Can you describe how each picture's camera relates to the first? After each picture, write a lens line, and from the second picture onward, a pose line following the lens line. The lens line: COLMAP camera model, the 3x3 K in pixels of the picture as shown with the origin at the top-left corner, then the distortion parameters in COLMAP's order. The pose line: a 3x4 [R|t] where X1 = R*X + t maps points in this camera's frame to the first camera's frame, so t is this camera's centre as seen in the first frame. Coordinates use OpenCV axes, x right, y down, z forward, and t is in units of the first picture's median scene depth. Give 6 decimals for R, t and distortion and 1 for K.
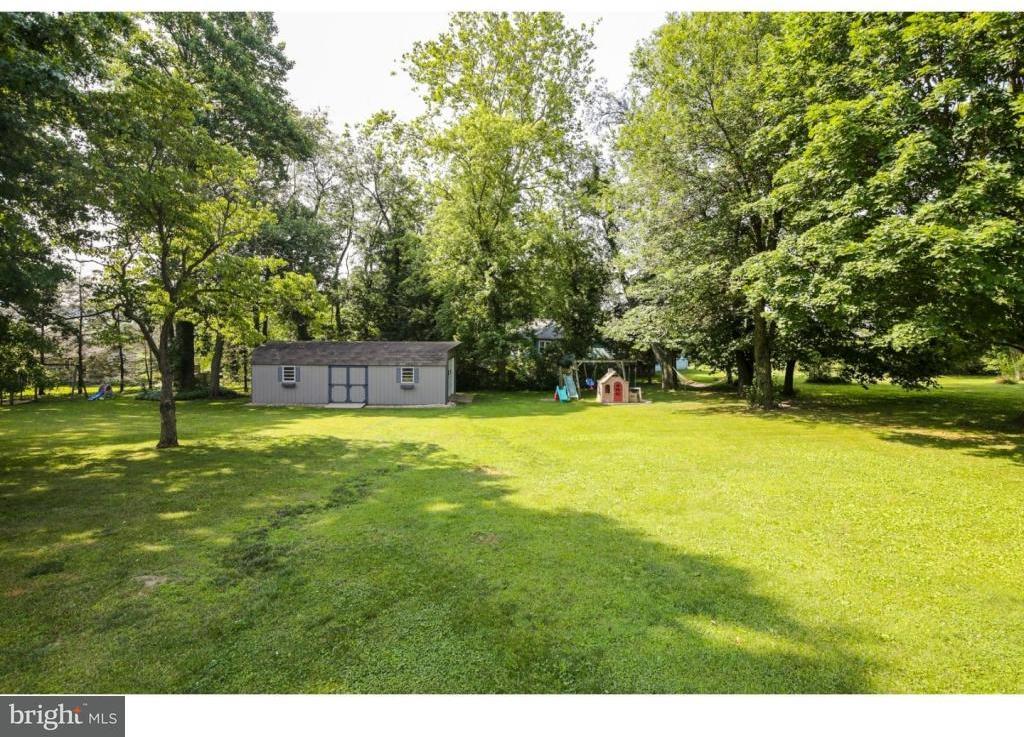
lens RADIAL K [[473.4, 0, 512.5], [0, 473.4, 342.1], [0, 0, 1]] dist [-0.002006, -0.006430]
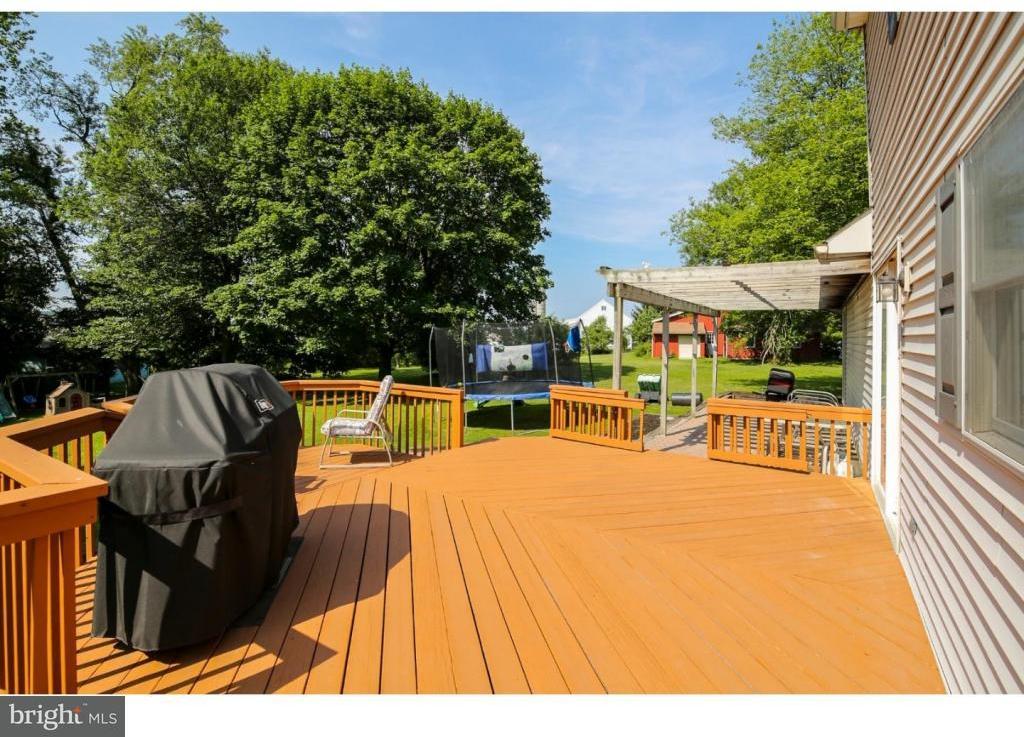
lens RADIAL K [[496.5, 0, 512.0], [0, 496.5, 319.6], [0, 0, 1]] dist [-0.000364, 0.000037]
pose [[0.538933, 0.021714, 0.842068, -0.131669], [0.025576, 0.998785, -0.042124, -0.001046], [-0.841960, 0.044239, 0.537723, -0.254433]]
